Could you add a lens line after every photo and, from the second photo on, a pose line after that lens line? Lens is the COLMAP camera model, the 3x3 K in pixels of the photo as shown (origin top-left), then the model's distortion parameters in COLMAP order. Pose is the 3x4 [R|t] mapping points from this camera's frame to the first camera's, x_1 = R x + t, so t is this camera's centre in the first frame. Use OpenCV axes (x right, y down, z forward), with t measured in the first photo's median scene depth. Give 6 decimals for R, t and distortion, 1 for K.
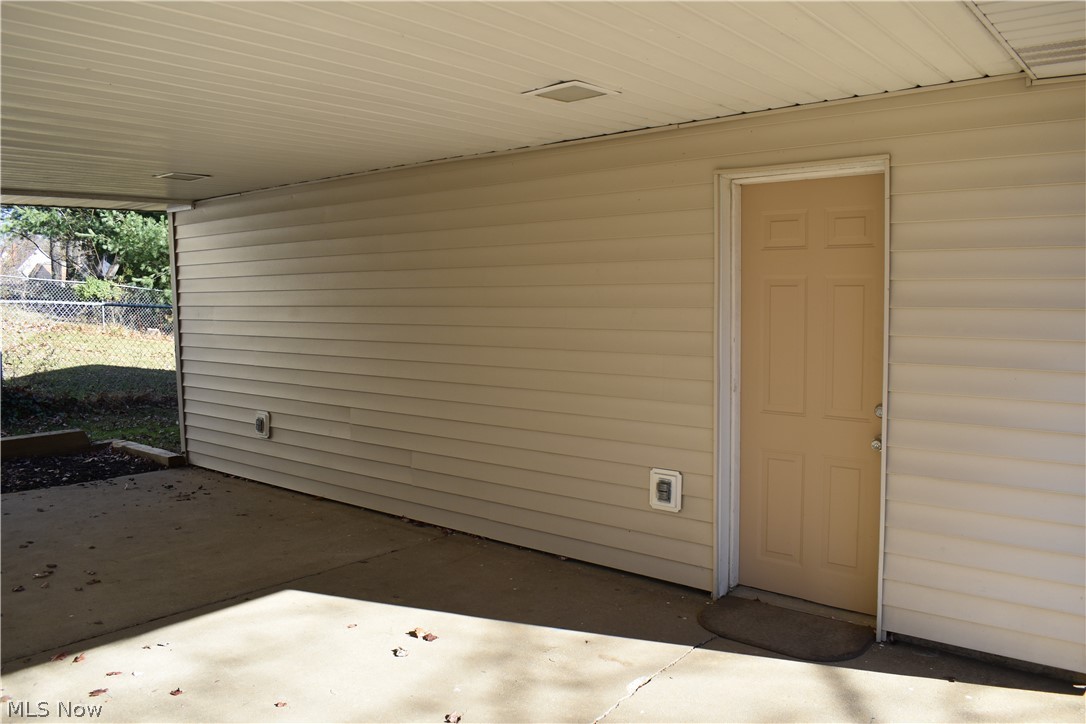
lens RADIAL K [[840.8, 0, 546.0], [0, 840.8, 362.0], [0, 0, 1]] dist [-0.093212, 0.010397]
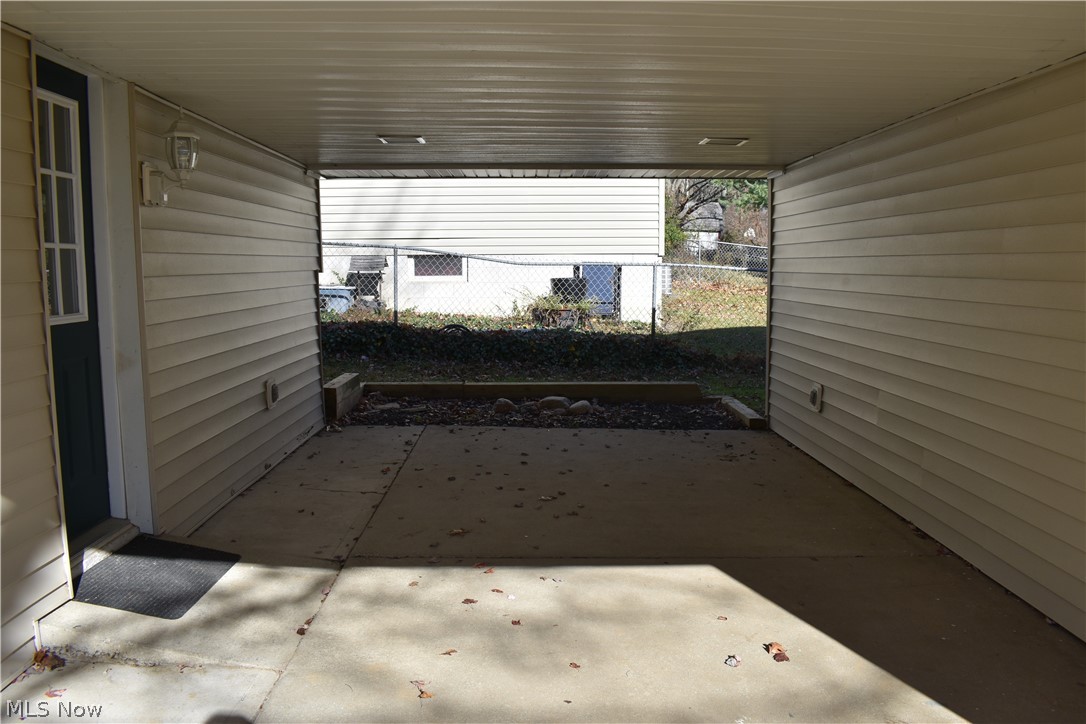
lens RADIAL K [[840.8, 0, 545.8], [0, 840.8, 360.9], [0, 0, 1]] dist [-0.093212, 0.010397]
pose [[0.658492, 0.096958, -0.746316, 0.165979], [-0.072286, 0.995230, 0.065516, -0.006869], [0.749108, 0.010806, 0.662360, 0.133898]]
